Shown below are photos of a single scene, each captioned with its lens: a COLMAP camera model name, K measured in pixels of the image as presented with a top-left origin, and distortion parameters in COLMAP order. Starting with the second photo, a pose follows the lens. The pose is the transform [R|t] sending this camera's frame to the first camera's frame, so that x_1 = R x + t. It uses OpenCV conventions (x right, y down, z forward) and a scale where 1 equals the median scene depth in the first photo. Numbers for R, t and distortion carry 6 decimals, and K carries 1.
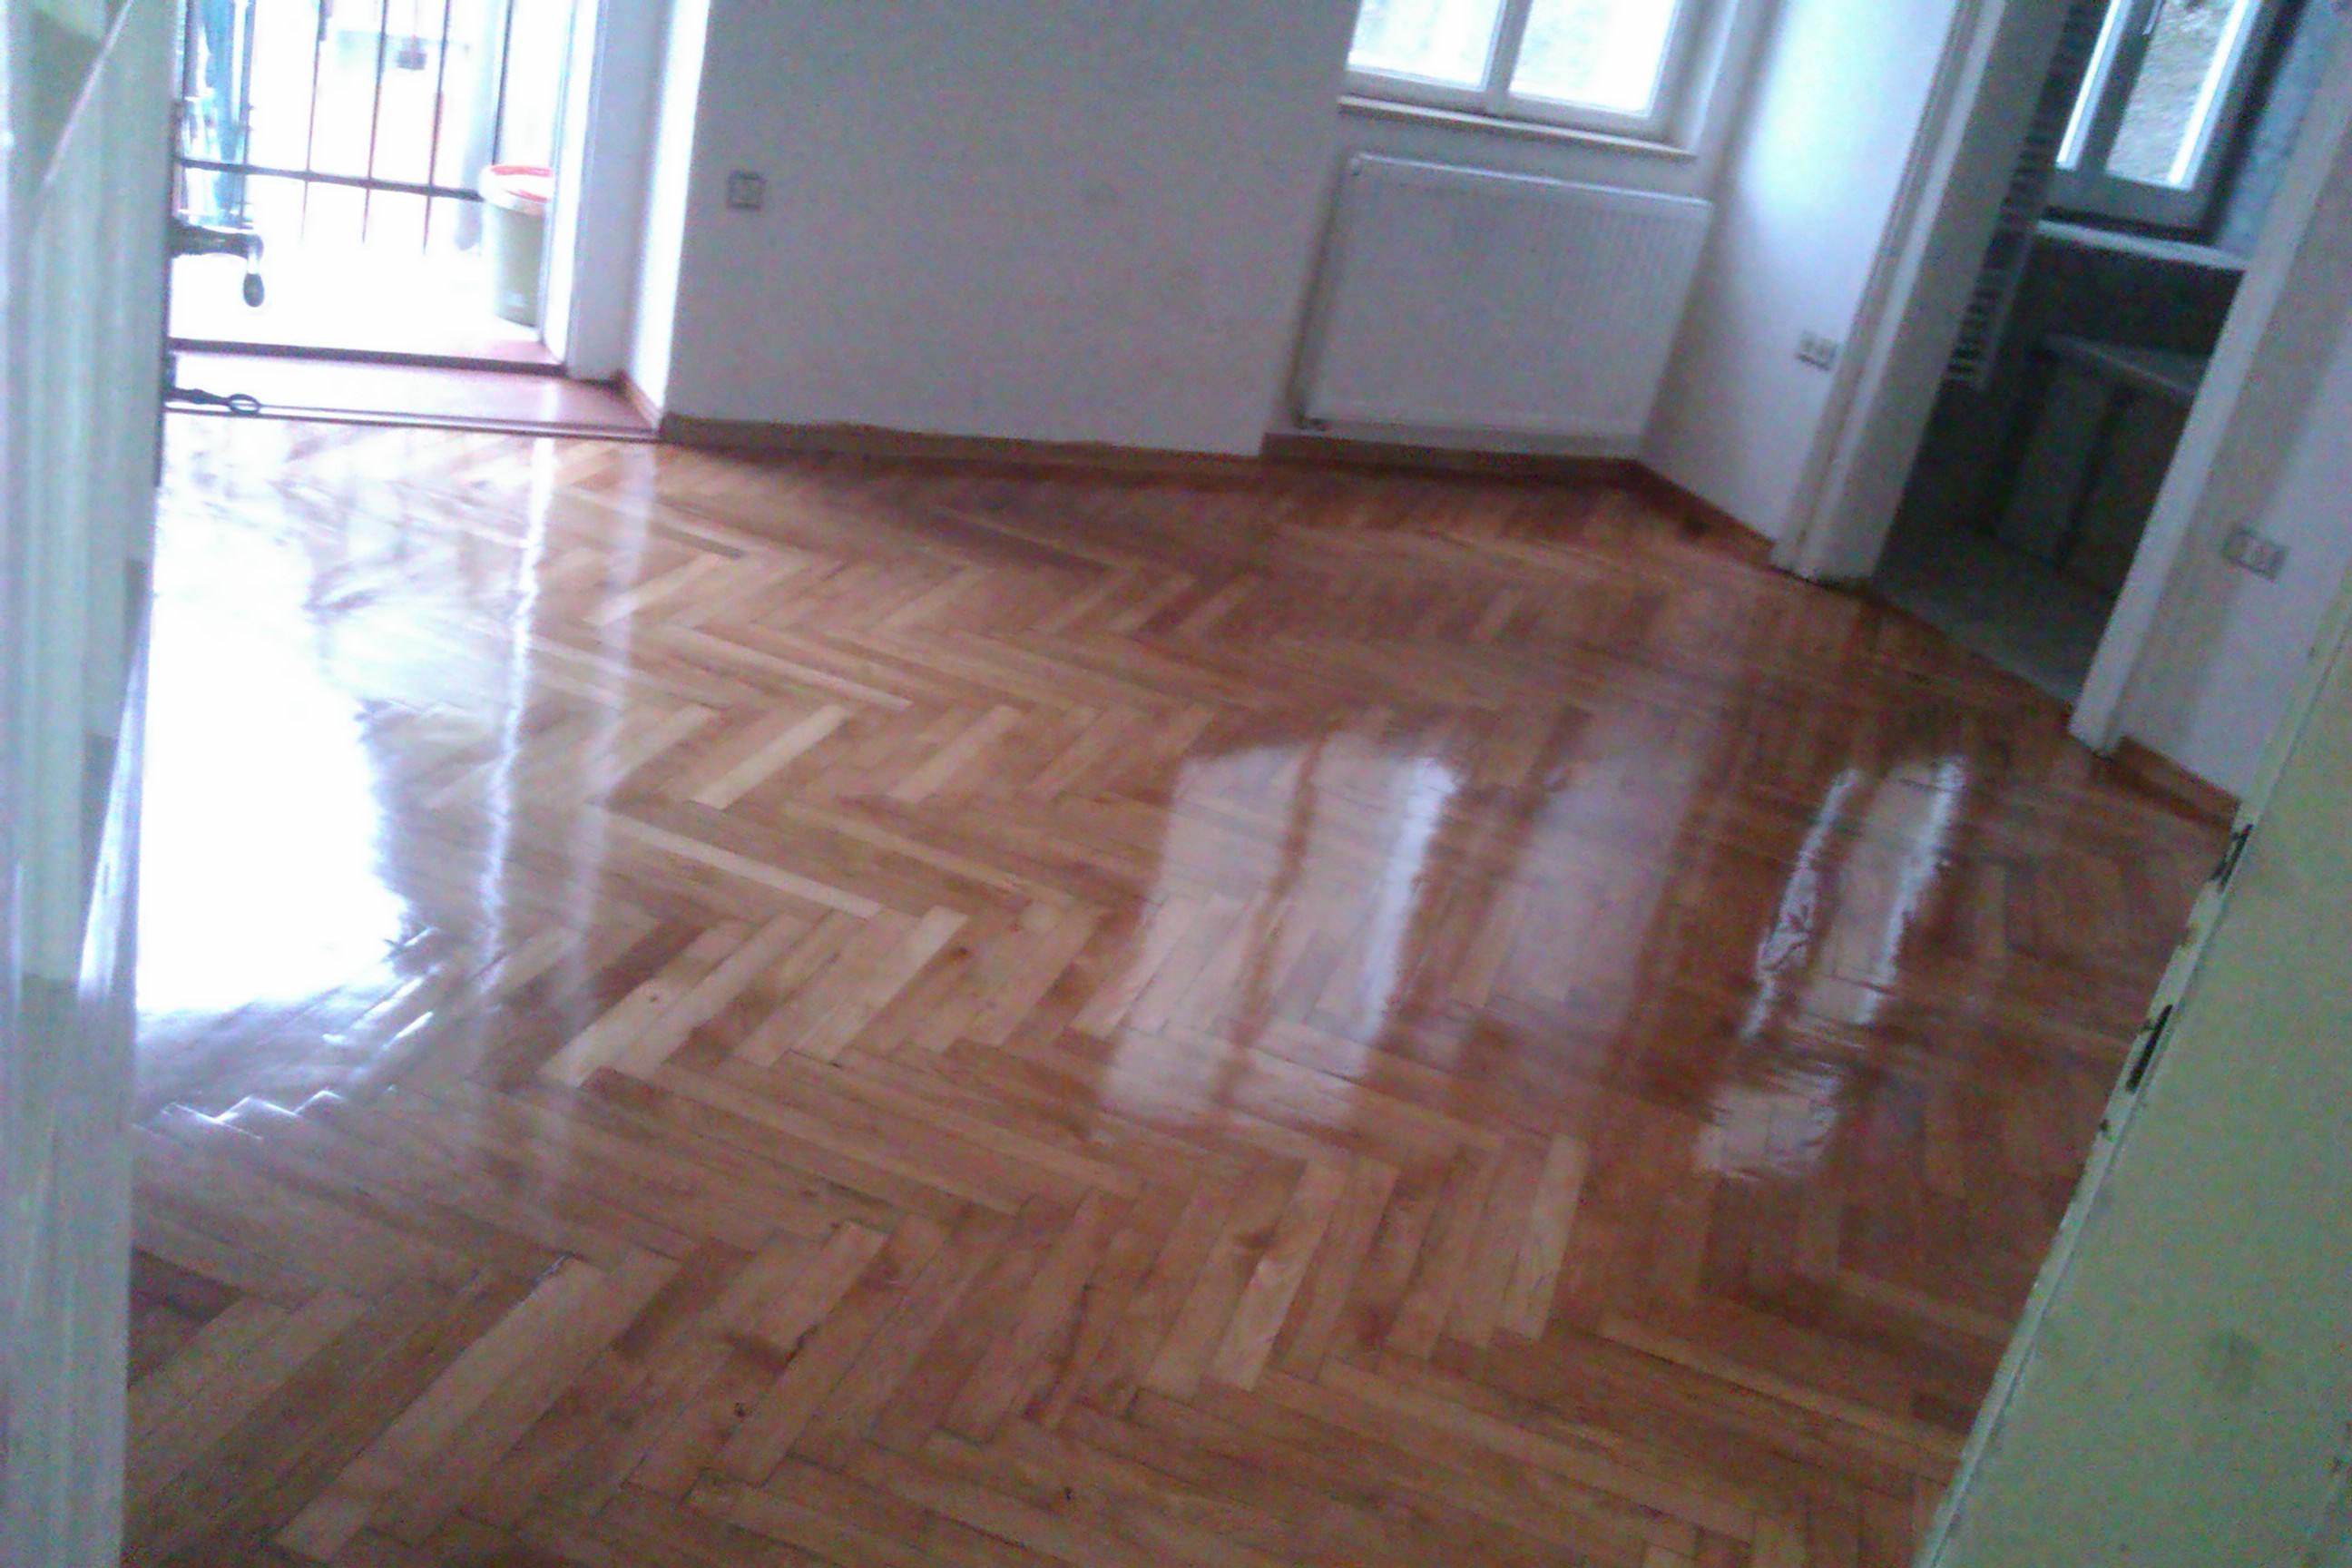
lens RADIAL K [[2357.4, 0, 1149.3], [0, 2357.4, 774.8], [0, 0, 1]] dist [0.163731, -0.318044]
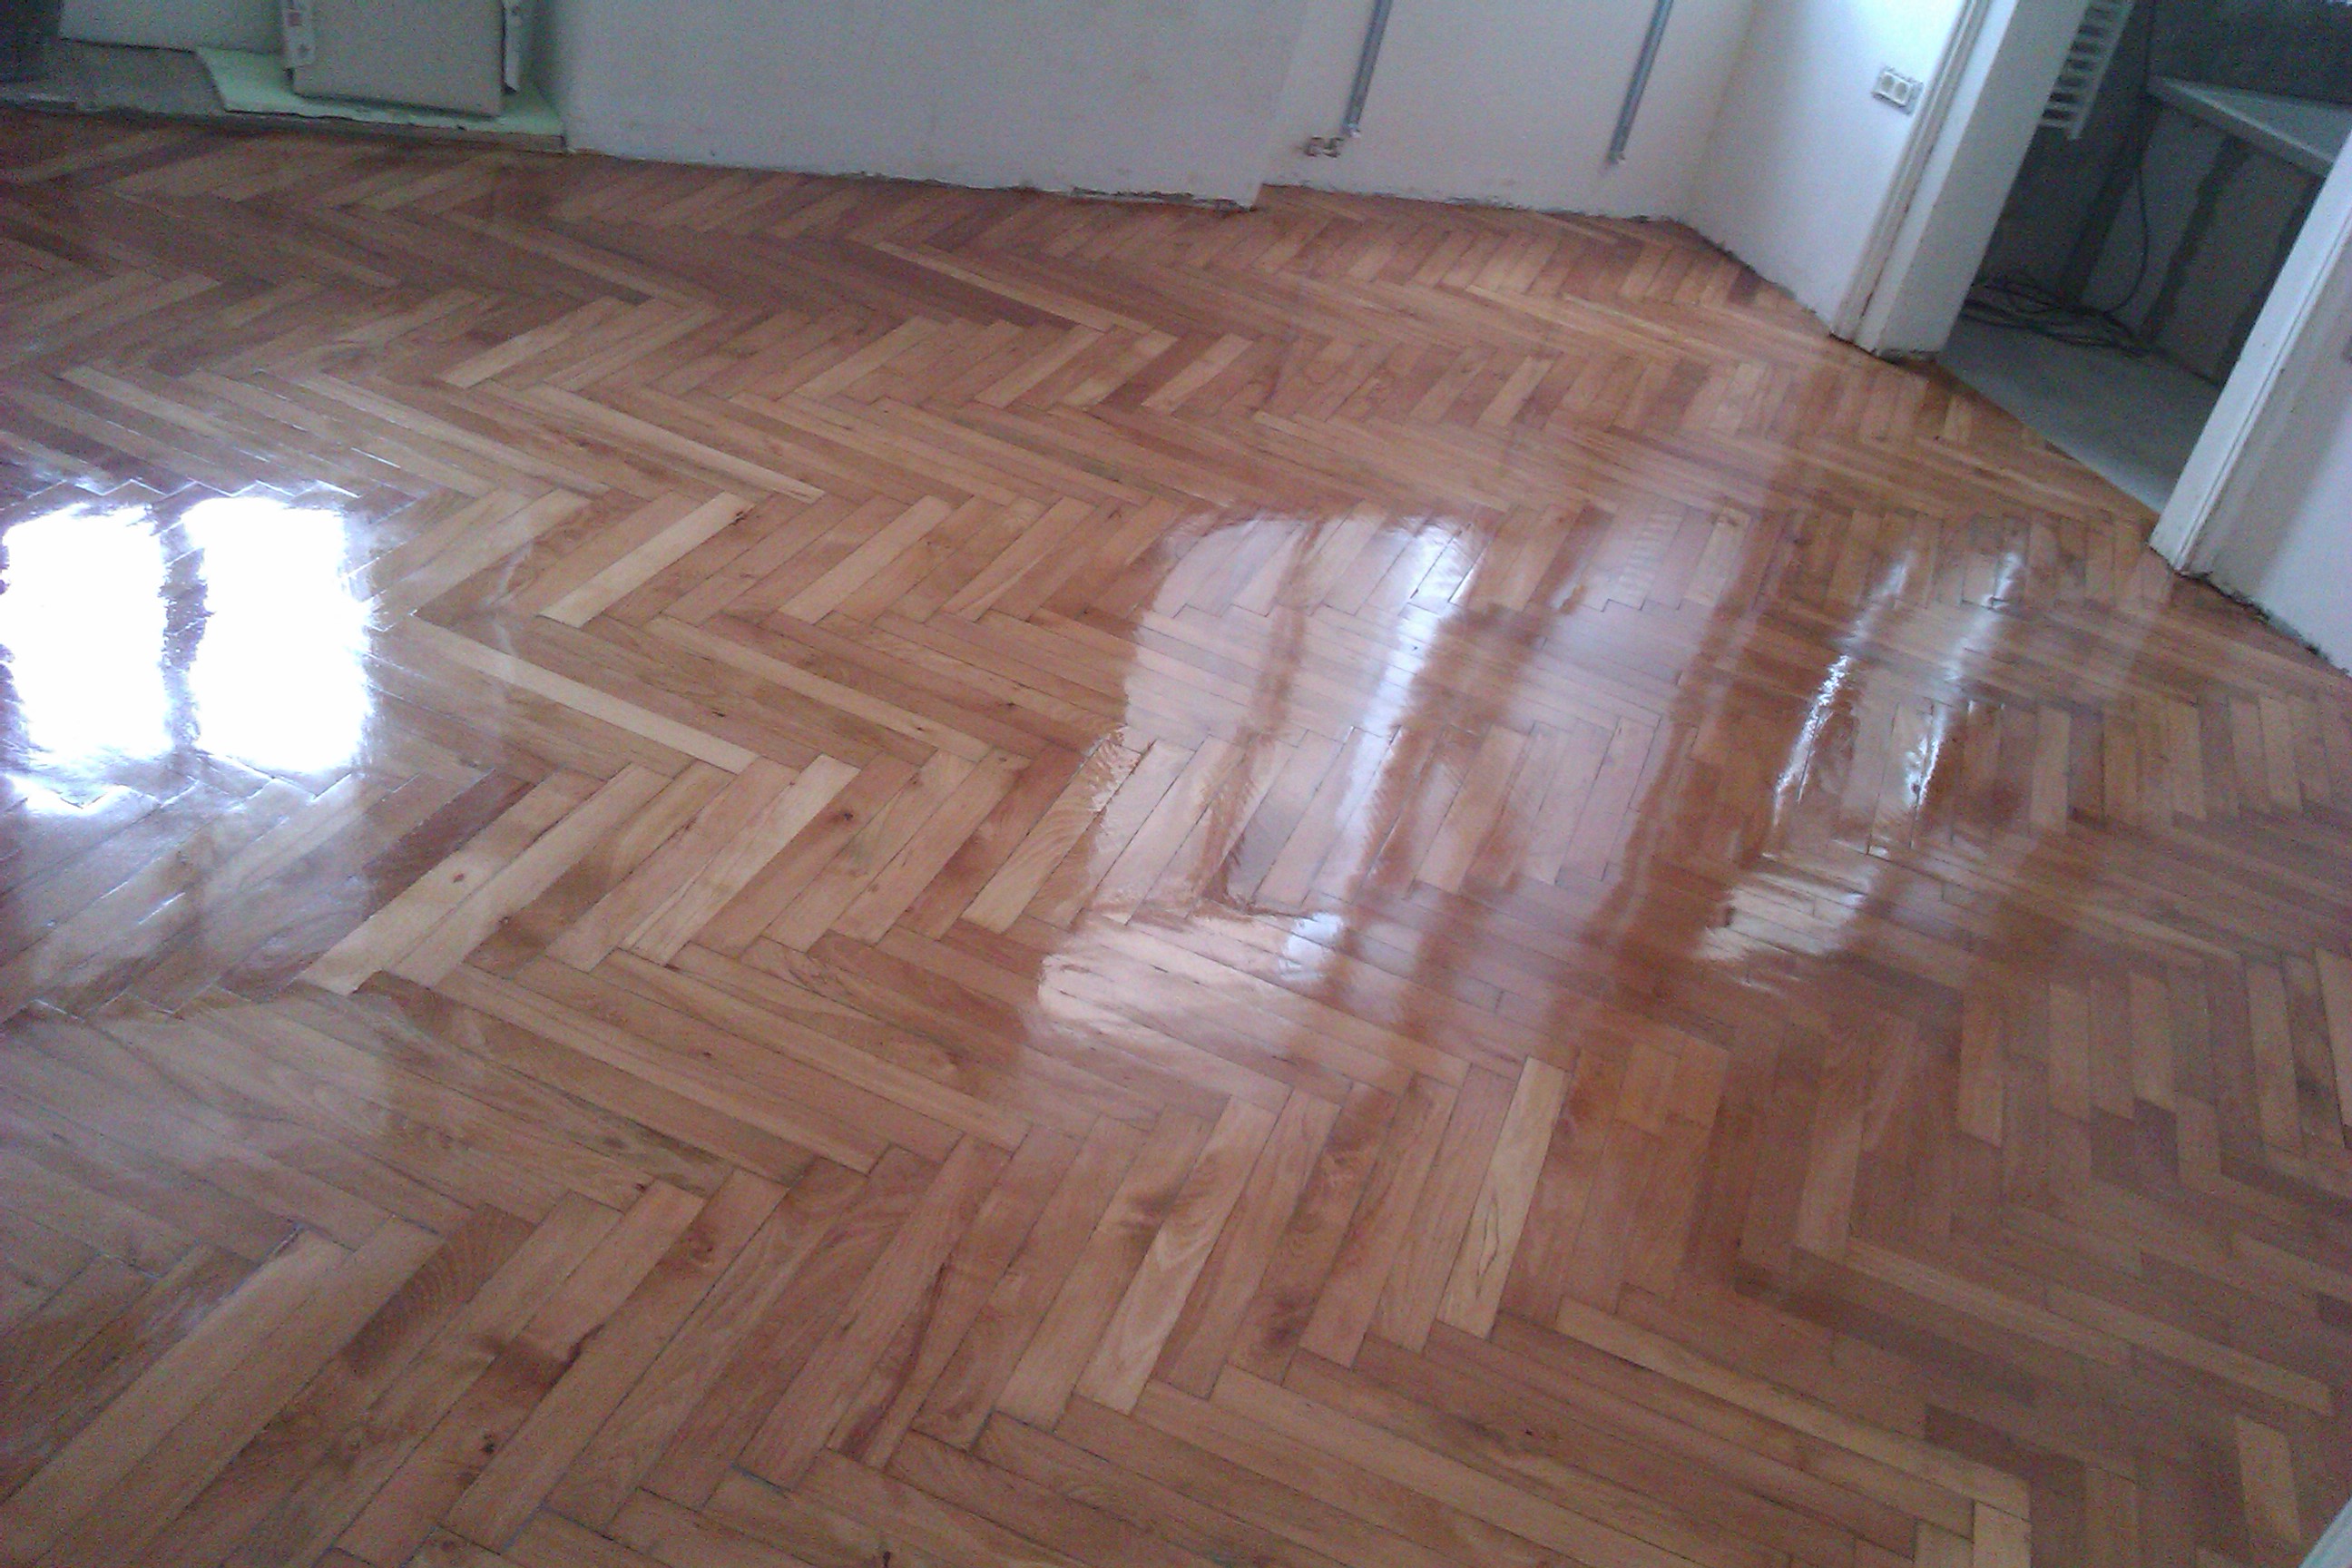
lens RADIAL K [[2472.4, 0, 1176.0], [0, 2472.4, 784.0], [0, 0, 1]] dist [0.066931, -0.055651]
pose [[0.999543, 0.029708, 0.005596, 0.035706], [-0.030152, 0.993033, 0.113915, -0.042951], [-0.002173, -0.114031, 0.993475, 0.123776]]
